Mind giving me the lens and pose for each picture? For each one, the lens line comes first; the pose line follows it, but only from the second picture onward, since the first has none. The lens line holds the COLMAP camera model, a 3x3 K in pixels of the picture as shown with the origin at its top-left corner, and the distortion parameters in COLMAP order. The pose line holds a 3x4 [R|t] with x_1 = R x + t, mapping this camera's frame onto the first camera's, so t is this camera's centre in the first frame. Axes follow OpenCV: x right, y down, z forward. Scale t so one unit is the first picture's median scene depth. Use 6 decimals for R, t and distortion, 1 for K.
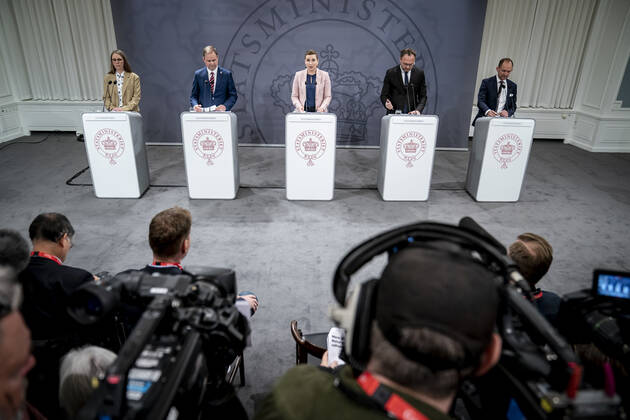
lens RADIAL K [[446.5, 0, 316.8], [0, 446.5, 208.1], [0, 0, 1]] dist [-0.130374, 0.096746]
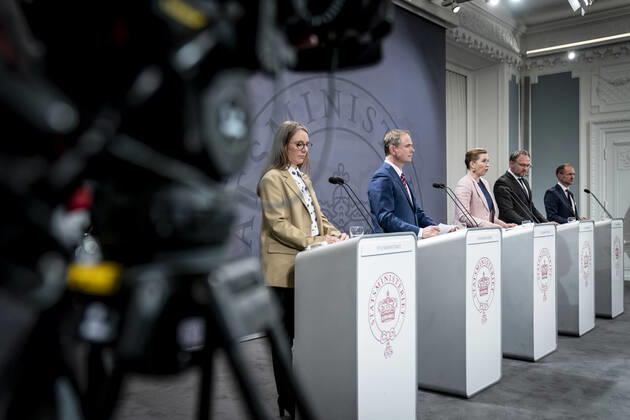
lens RADIAL K [[618.5, 0, 329.4], [0, 618.5, 209.3], [0, 0, 1]] dist [0.065562, 0.011415]
pose [[0.630704, -0.027276, 0.775544, -0.994076], [0.332389, 0.912562, -0.238217, -0.109289], [-0.701235, 0.408027, 0.584623, 0.638438]]
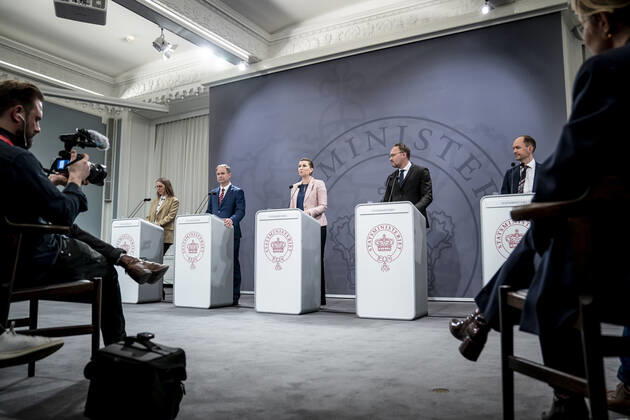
lens RADIAL K [[503.9, 0, 326.6], [0, 503.9, 207.0], [0, 0, 1]] dist [-0.084006, 0.010522]
pose [[0.863276, -0.078040, -0.498662, 0.588272], [-0.185928, 0.869331, -0.457925, 0.239026], [0.469239, 0.488031, 0.735963, 0.269104]]
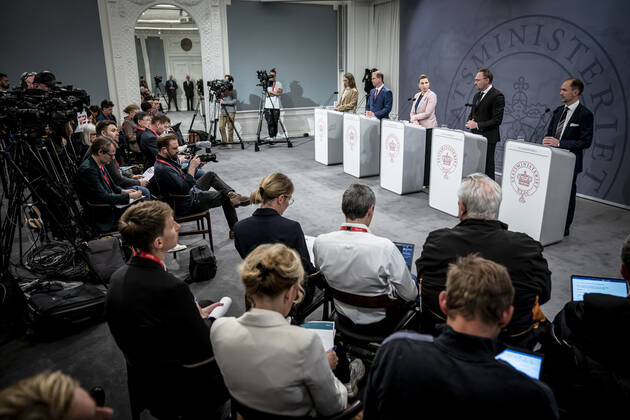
lens RADIAL K [[446.5, 0, 316.8], [0, 446.5, 208.1], [0, 0, 1]] dist [-0.130374, 0.096746]
pose [[0.410286, 0.245604, -0.878262, 1.068342], [-0.349008, 0.932024, 0.097597, -0.024548], [0.842531, 0.266478, 0.468114, 0.279682]]
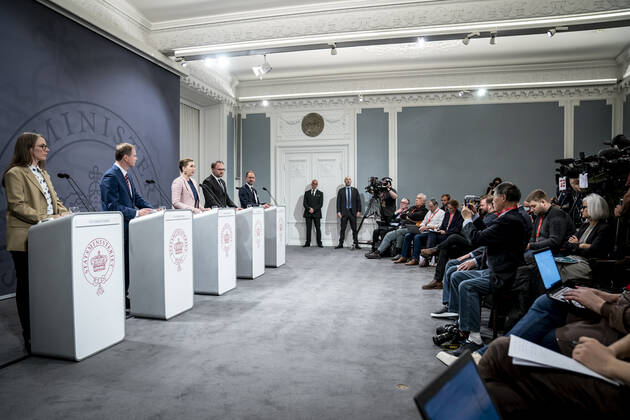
lens RADIAL K [[439.9, 0, 312.1], [0, 439.9, 212.1], [0, 0, 1]] dist [-0.134656, 0.103164]
pose [[0.253571, -0.044604, 0.966288, -1.009580], [0.395827, 0.916258, -0.061577, -0.050813], [-0.882623, 0.398097, 0.249992, 0.532162]]
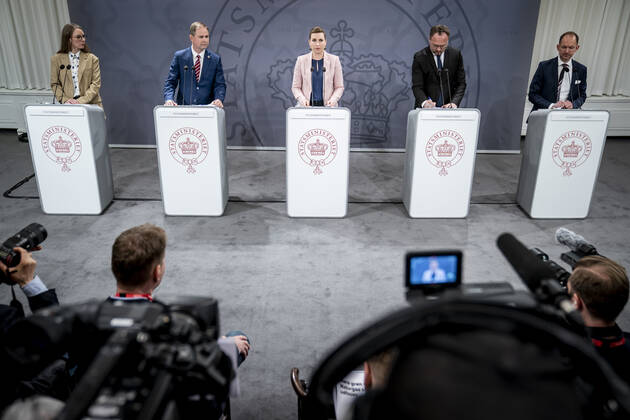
lens RADIAL K [[563.1, 0, 315.0], [0, 563.1, 210.0], [0, 0, 1]] dist [-0.005544, 0.018163]
pose [[0.999794, -0.000767, -0.020303, 0.001257], [0.000135, 0.999516, -0.031123, 0.000739], [0.020317, 0.031114, 0.999309, -0.002871]]
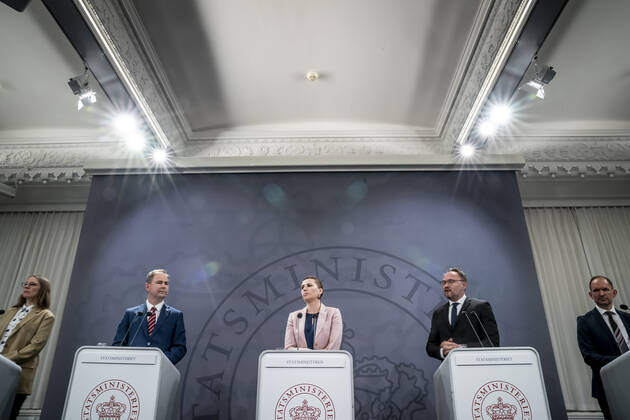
lens RADIAL K [[439.9, 0, 312.1], [0, 439.9, 212.1], [0, 0, 1]] dist [-0.134656, 0.103164]
pose [[0.998555, -0.036973, -0.038993, 0.022728], [-0.004966, 0.659059, -0.752075, 0.080646], [0.053505, 0.751182, 0.657924, 0.506511]]
